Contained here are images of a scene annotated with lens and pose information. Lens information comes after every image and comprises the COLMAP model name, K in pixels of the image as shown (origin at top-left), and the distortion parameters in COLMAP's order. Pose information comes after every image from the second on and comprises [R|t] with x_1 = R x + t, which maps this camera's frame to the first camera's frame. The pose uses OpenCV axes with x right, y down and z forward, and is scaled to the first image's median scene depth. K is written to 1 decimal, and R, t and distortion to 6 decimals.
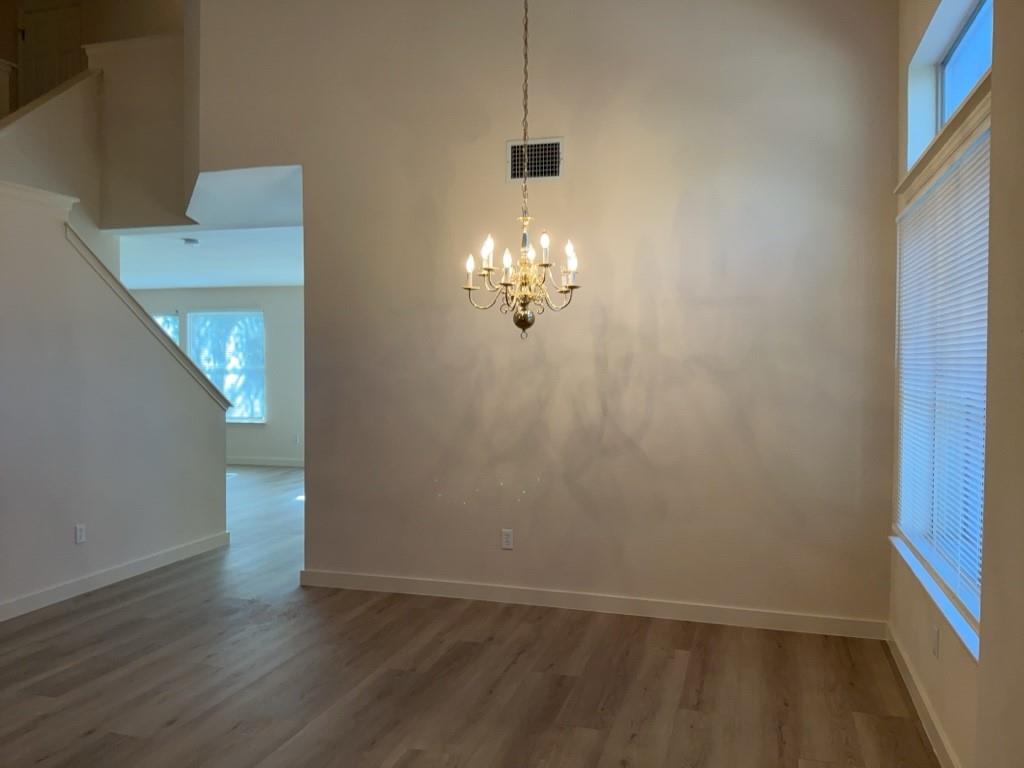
lens RADIAL K [[810.9, 0, 514.6], [0, 810.9, 382.2], [0, 0, 1]] dist [0.087812, -0.160355]
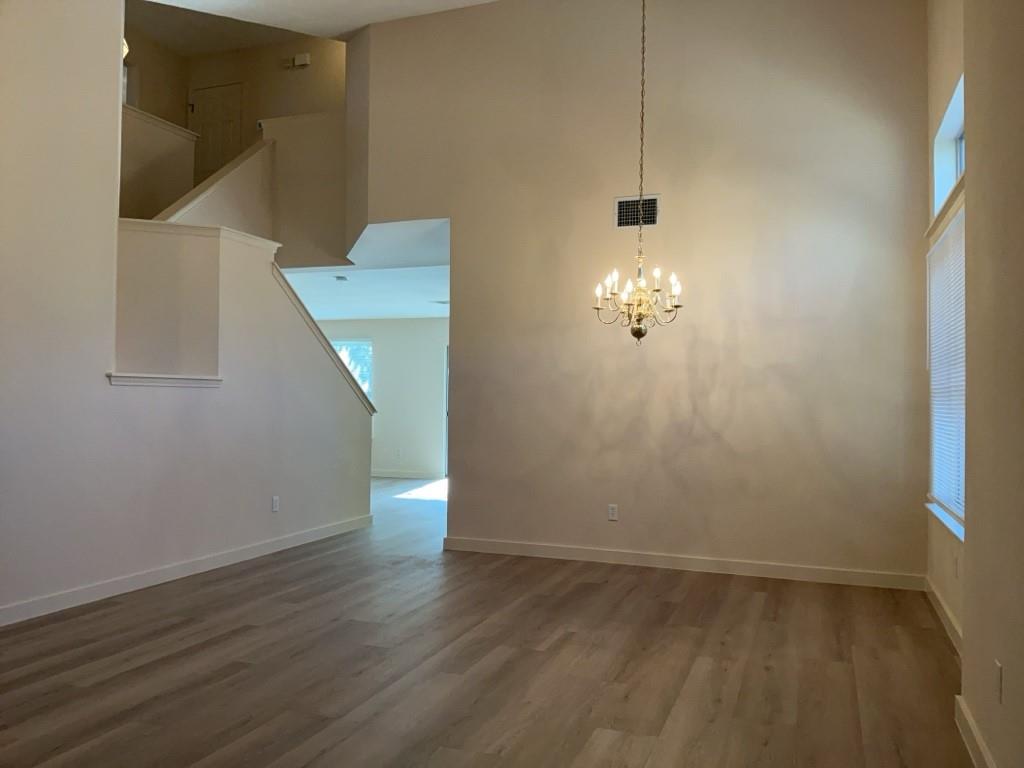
lens RADIAL K [[810.9, 0, 511.1], [0, 810.9, 381.9], [0, 0, 1]] dist [0.087812, -0.160355]
pose [[0.997500, 0.005753, -0.070437, -0.085556], [-0.009232, 0.998748, -0.049167, 0.061101], [0.070066, 0.049694, 0.996304, -0.287935]]
